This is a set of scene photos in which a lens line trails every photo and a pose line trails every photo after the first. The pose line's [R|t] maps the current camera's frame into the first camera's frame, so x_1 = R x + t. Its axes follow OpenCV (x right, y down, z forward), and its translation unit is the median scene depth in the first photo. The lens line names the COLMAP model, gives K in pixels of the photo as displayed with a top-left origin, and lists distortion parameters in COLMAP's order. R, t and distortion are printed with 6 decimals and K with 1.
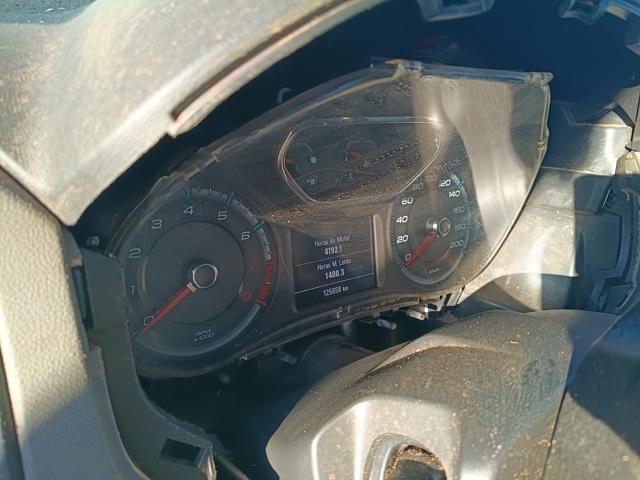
lens RADIAL K [[486.3, 0, 319.8], [0, 486.3, 241.8], [0, 0, 1]] dist [0.011425, -0.038747]
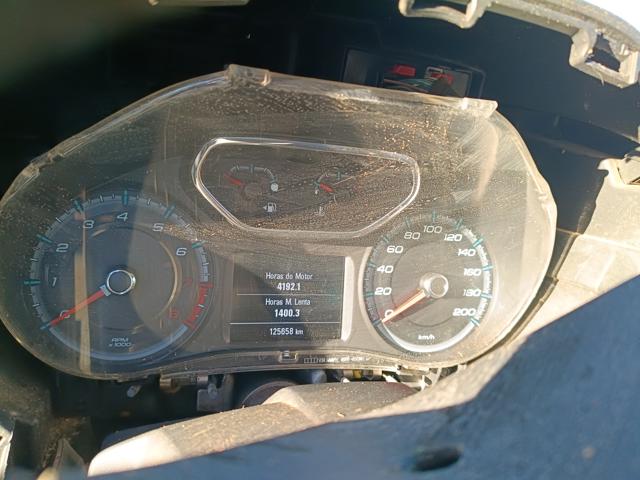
lens RADIAL K [[486.3, 0, 320.9], [0, 486.3, 237.8], [0, 0, 1]] dist [0.011425, -0.038747]
pose [[0.930908, 0.139278, -0.337658, 0.380377], [-0.178405, 0.980050, -0.087602, -0.003607], [0.318720, 0.141790, 0.937184, 0.140926]]
